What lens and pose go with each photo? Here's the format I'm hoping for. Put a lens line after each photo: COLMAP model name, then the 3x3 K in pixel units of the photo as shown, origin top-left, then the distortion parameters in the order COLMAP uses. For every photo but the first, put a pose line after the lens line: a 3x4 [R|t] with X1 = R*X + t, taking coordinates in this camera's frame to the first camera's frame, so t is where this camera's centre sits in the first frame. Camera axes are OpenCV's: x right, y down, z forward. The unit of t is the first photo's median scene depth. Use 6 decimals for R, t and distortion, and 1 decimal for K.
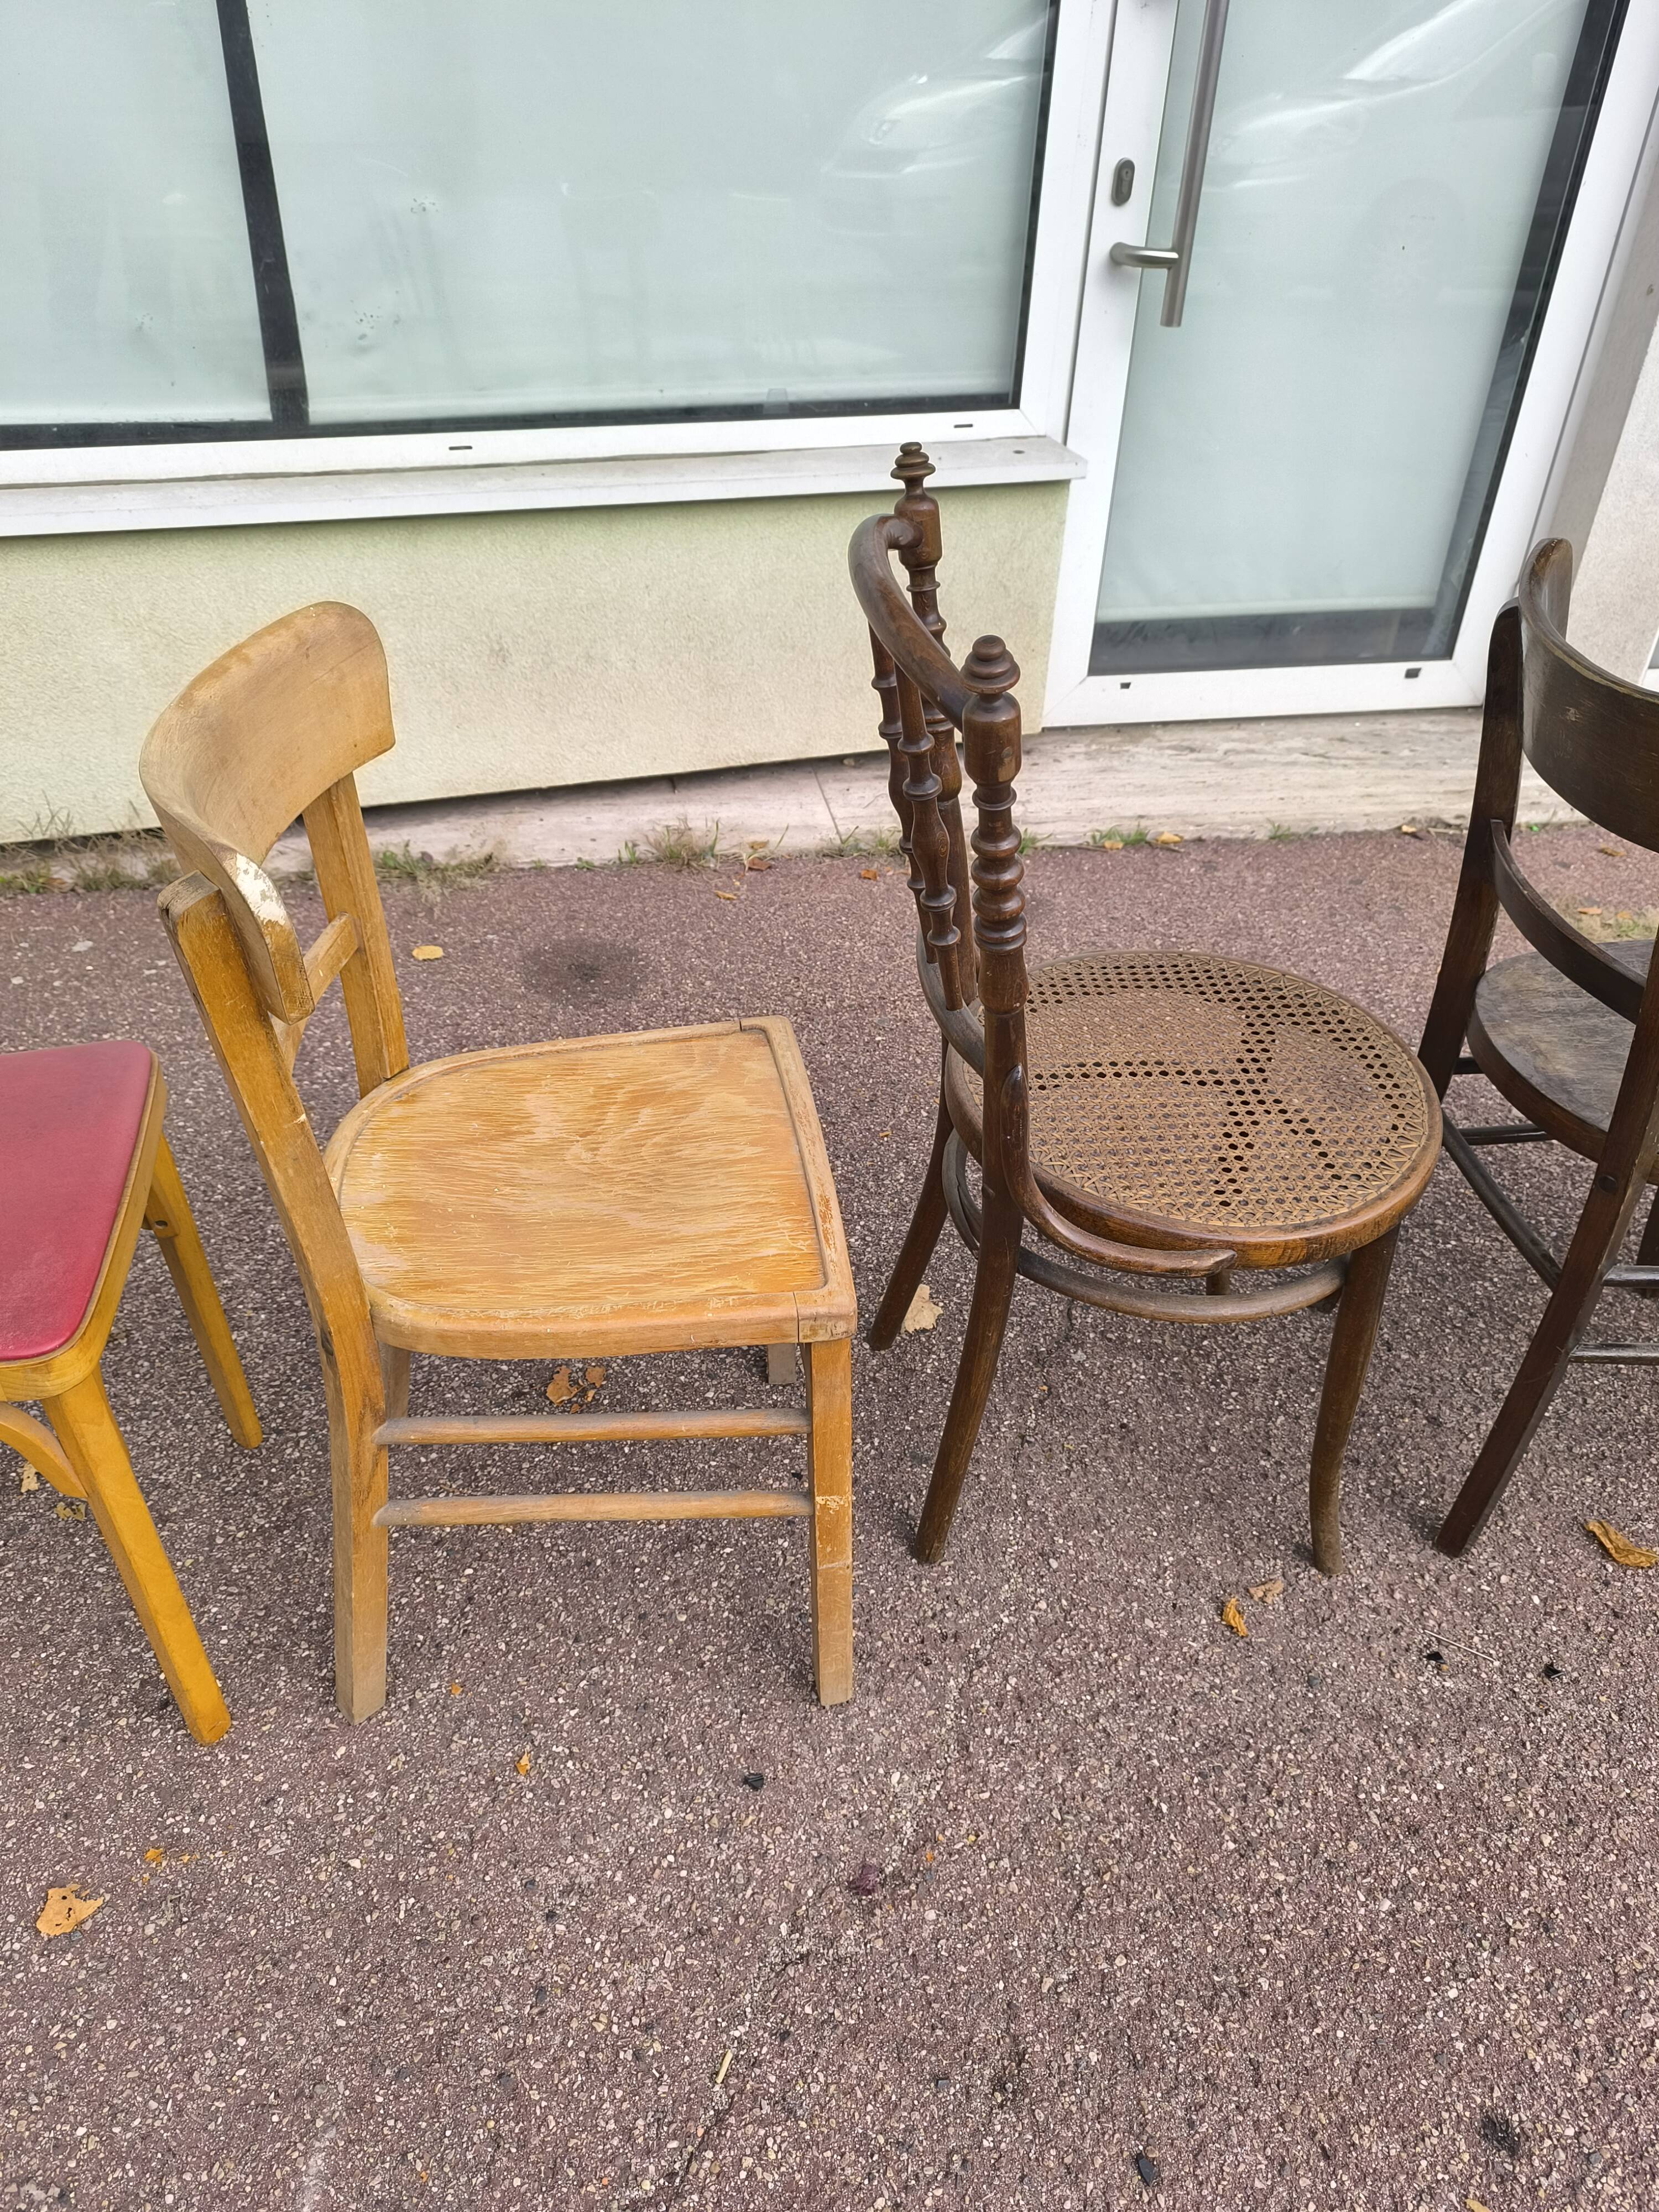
lens RADIAL K [[1552.9, 0, 827.2], [0, 1552.9, 1108.1], [0, 0, 1]] dist [0.025511, -0.030582]
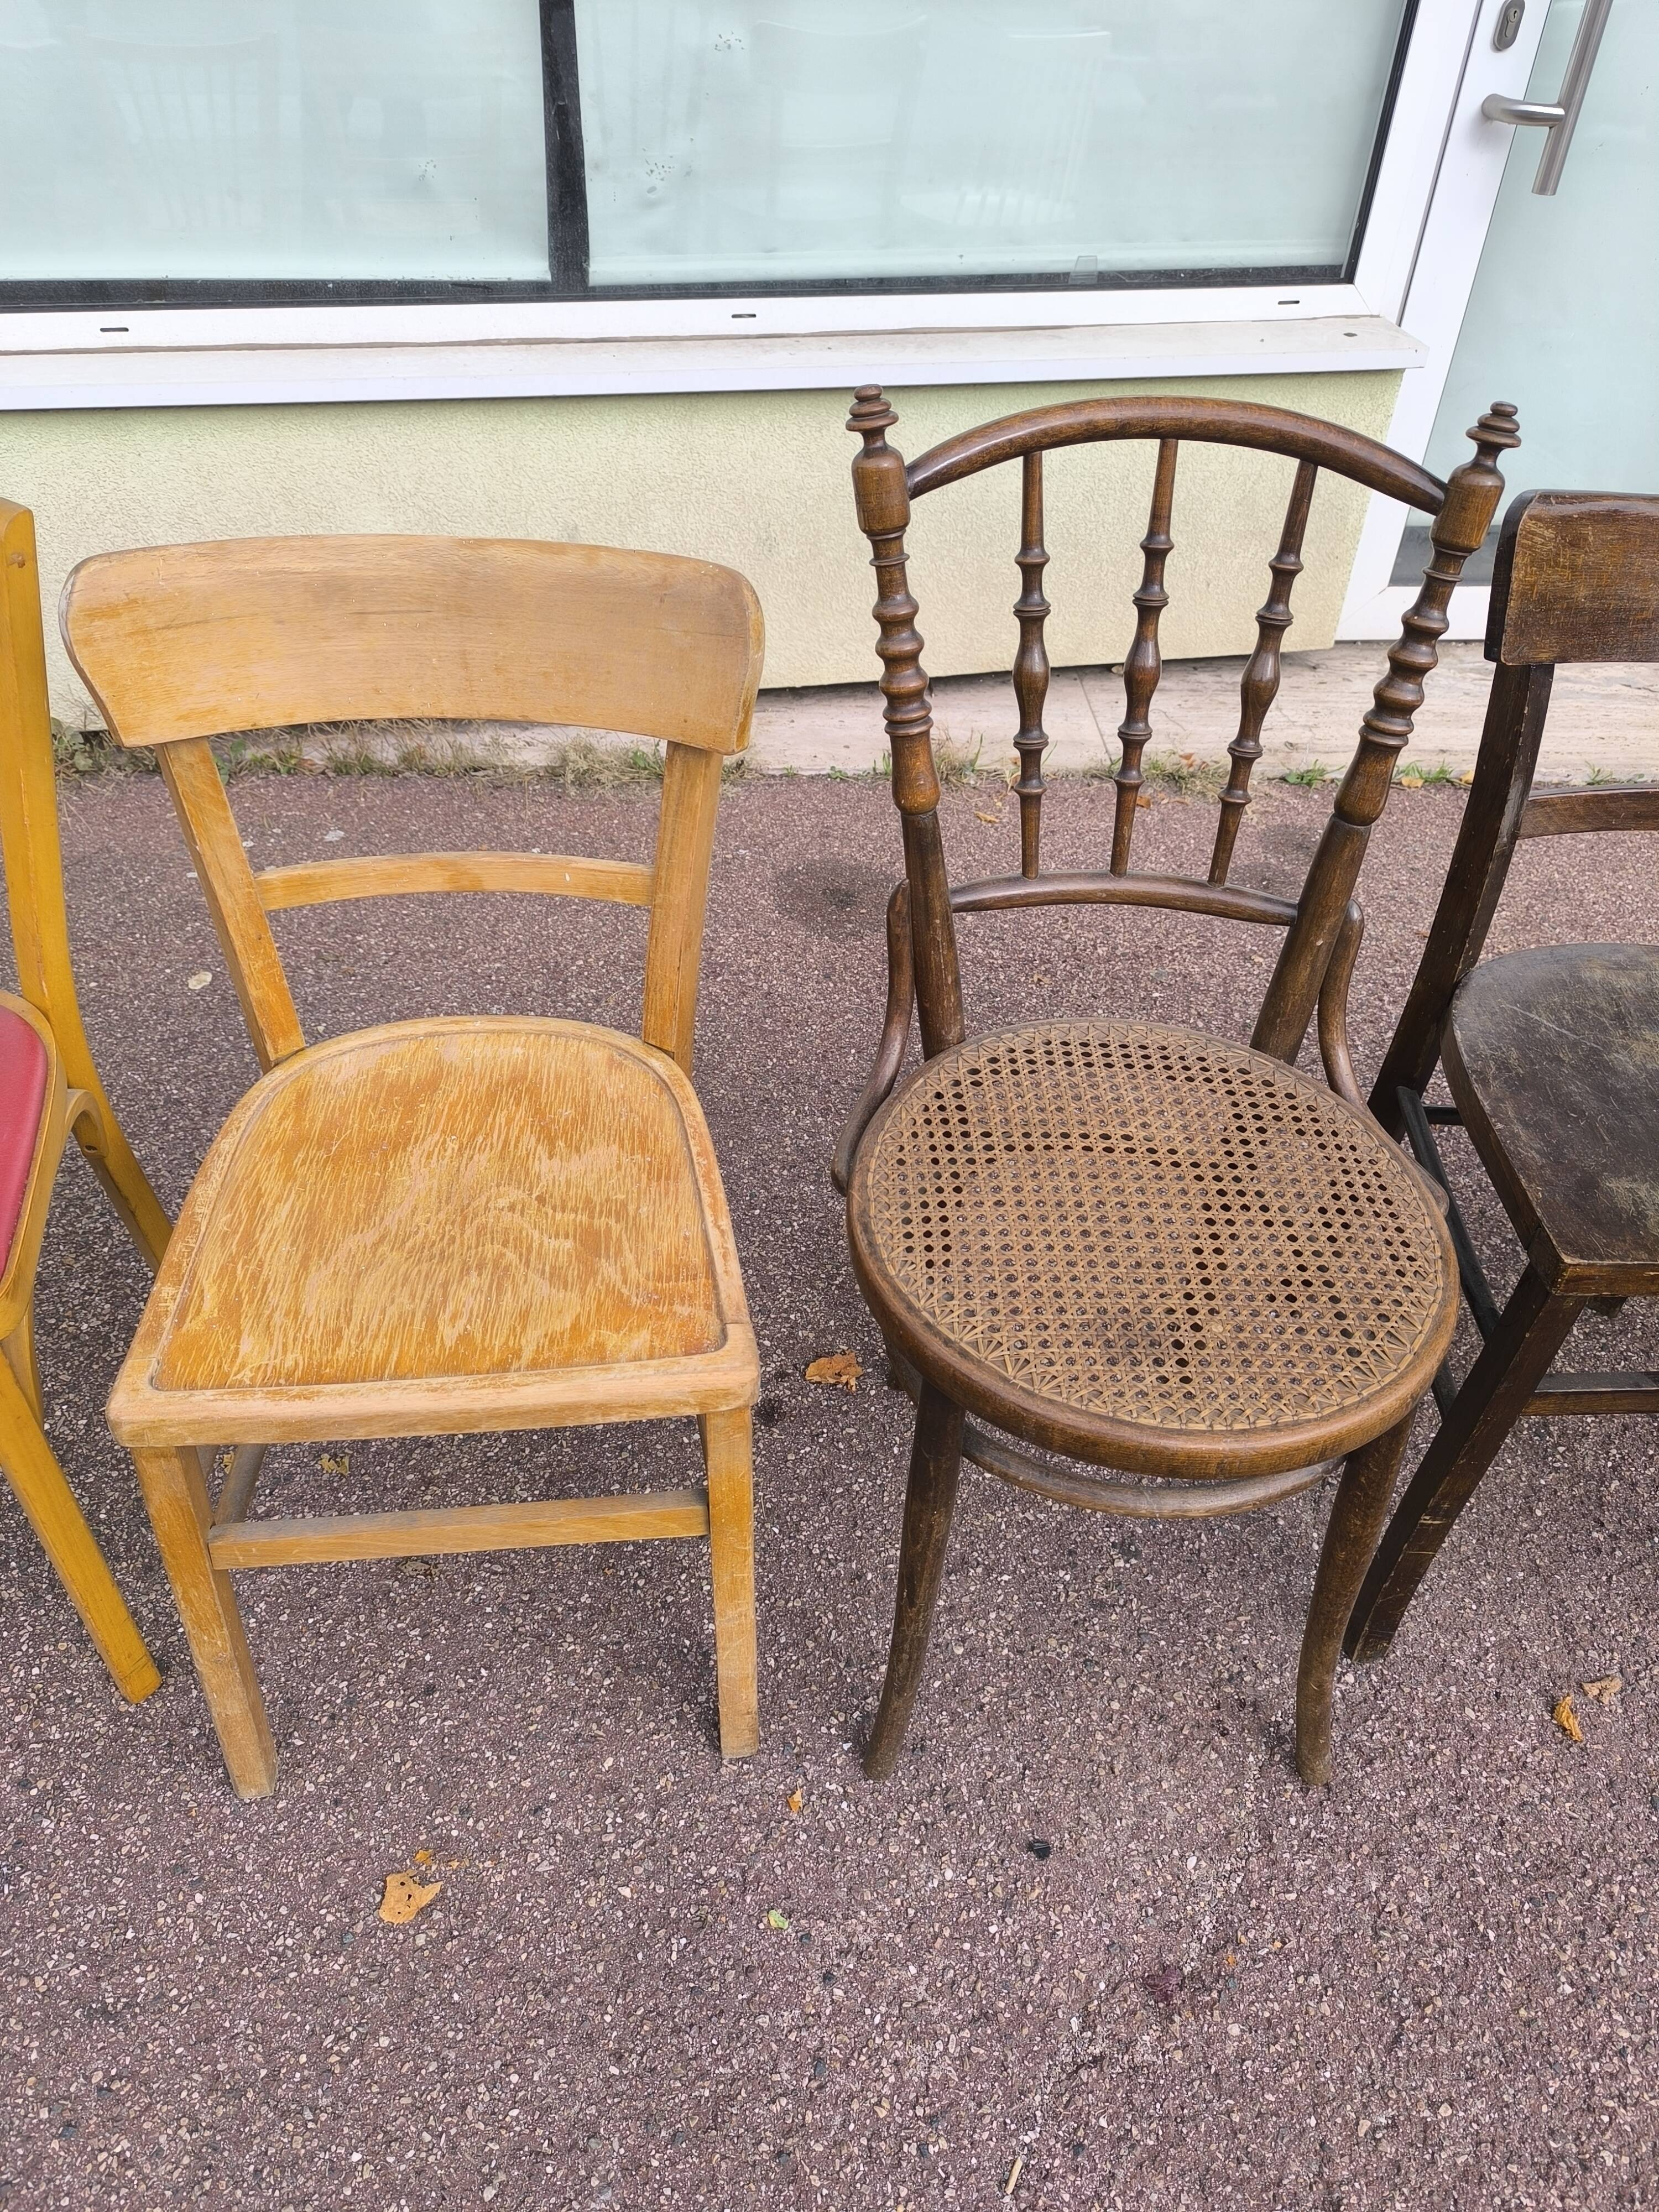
lens RADIAL K [[1552.9, 0, 818.3], [0, 1552.9, 1089.2], [0, 0, 1]] dist [0.025511, -0.030582]
pose [[0.992008, 0.079777, -0.097751, -0.097245], [-0.071674, 0.993903, 0.083778, -0.070791], [0.103839, -0.076102, 0.991678, 0.073686]]
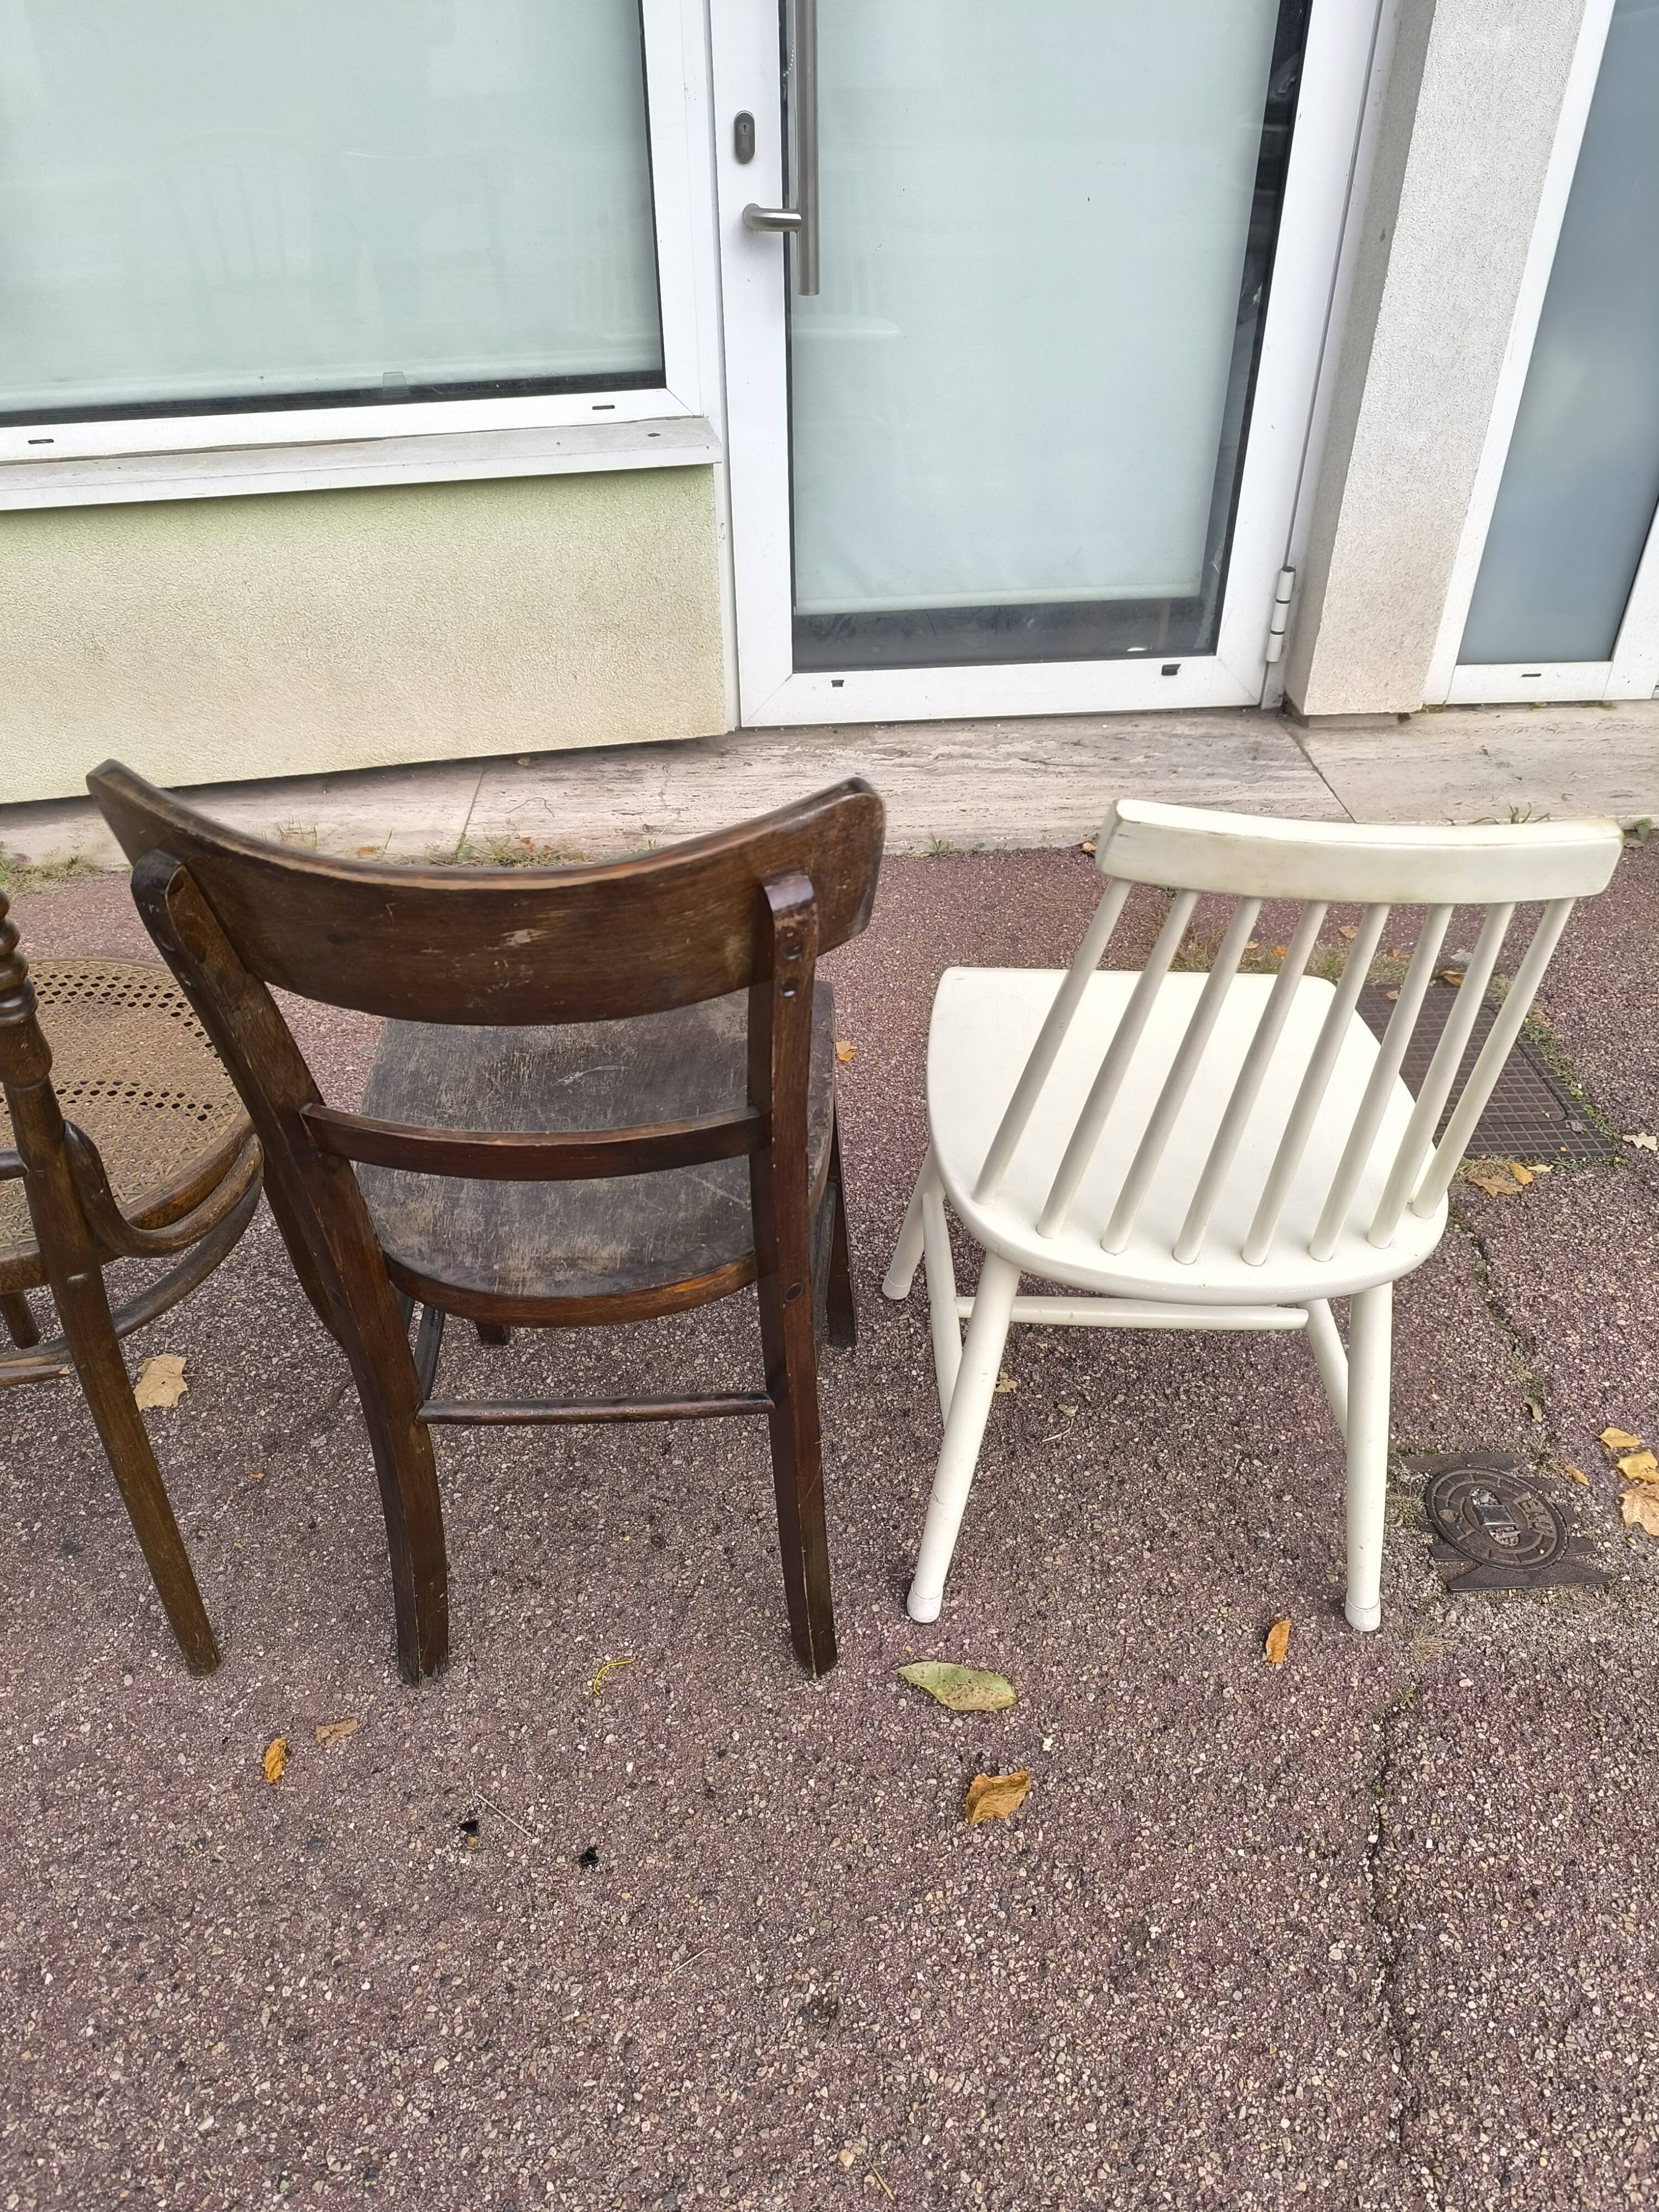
lens RADIAL K [[1552.9, 0, 820.0], [0, 1552.9, 1109.2], [0, 0, 1]] dist [0.025511, -0.030582]
pose [[0.991268, 0.040583, -0.125464, 0.590224], [-0.037862, 0.998995, 0.023999, -0.073202], [0.126312, -0.019039, 0.991808, 0.133014]]
